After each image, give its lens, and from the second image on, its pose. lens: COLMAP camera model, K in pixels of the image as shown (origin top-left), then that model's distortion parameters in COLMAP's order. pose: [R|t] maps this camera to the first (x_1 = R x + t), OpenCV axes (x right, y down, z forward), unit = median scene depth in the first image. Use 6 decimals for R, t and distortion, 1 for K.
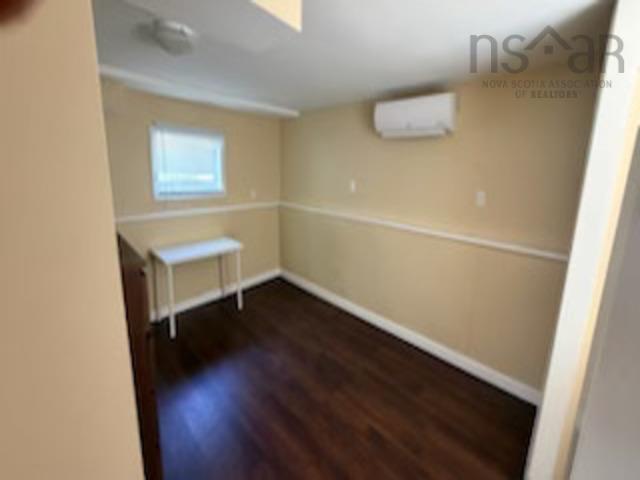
lens RADIAL K [[255.1, 0, 319.8], [0, 255.1, 237.6], [0, 0, 1]] dist [0.005277, -0.000754]
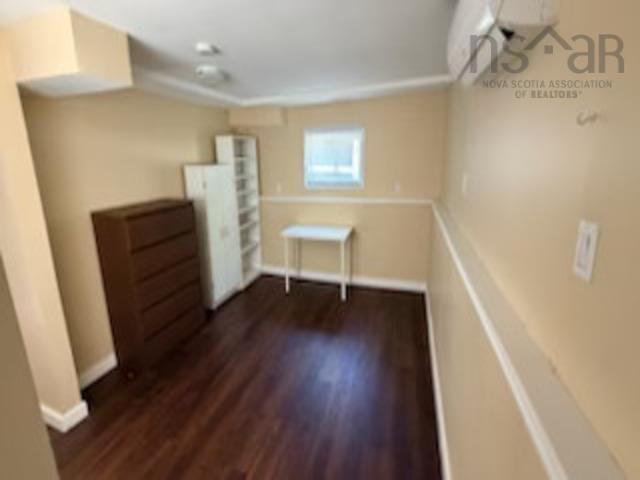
lens RADIAL K [[255.1, 0, 320.6], [0, 255.1, 242.7], [0, 0, 1]] dist [0.005277, -0.000754]
pose [[0.434289, 0.259512, -0.862581, 0.534835], [-0.196330, 0.961849, 0.190529, -0.134124], [0.879117, 0.086606, 0.468671, 0.477454]]
